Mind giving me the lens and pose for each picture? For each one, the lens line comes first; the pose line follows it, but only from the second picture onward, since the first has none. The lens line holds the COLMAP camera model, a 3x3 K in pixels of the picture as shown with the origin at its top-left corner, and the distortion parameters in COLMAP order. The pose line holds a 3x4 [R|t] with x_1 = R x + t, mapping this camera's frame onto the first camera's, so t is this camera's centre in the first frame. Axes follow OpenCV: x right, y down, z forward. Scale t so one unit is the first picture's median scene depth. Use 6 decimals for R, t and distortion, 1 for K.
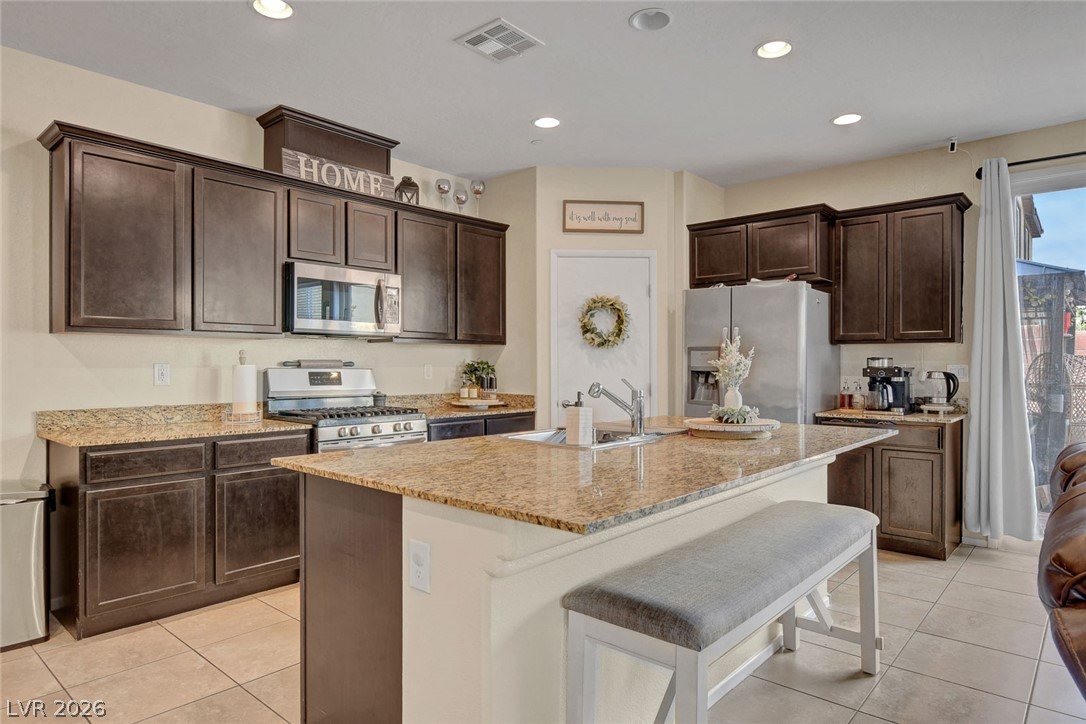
lens RADIAL K [[641.1, 0, 543.8], [0, 641.1, 364.4], [0, 0, 1]] dist [-0.017676, 0.002088]
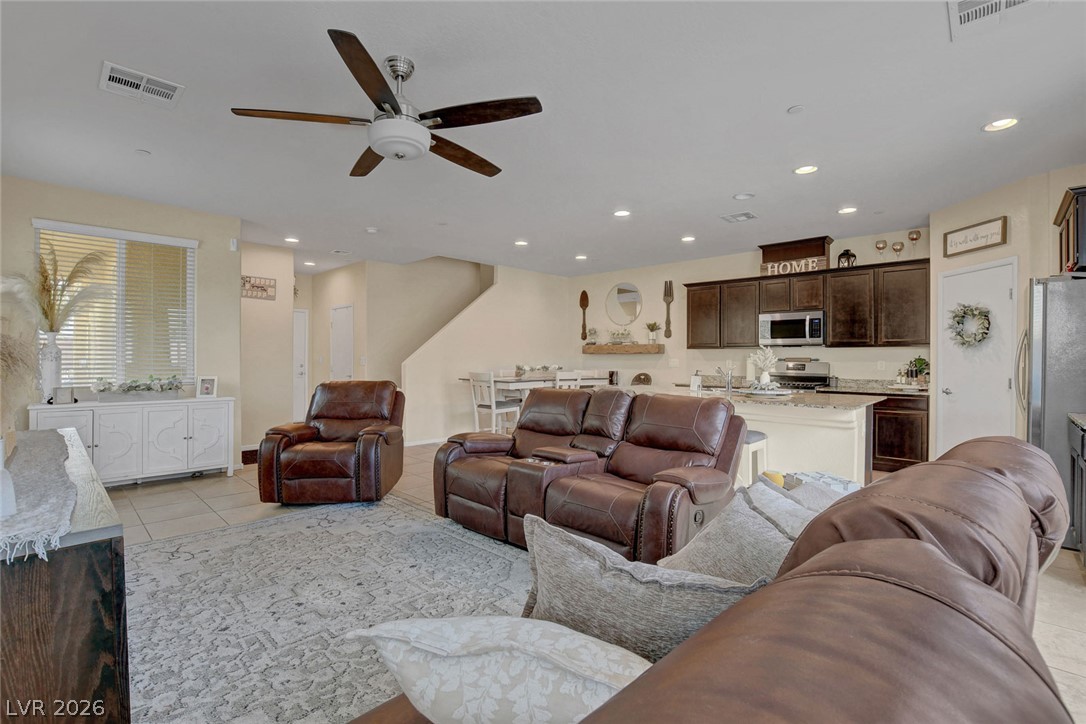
lens RADIAL K [[485.4, 0, 538.6], [0, 485.4, 356.7], [0, 0, 1]] dist [-0.030168, 0.000929]
pose [[-0.041826, -0.005272, -0.999111, 1.123514], [-0.005943, 0.999970, -0.005027, 0.001638], [0.999107, 0.005727, -0.041856, 0.246728]]
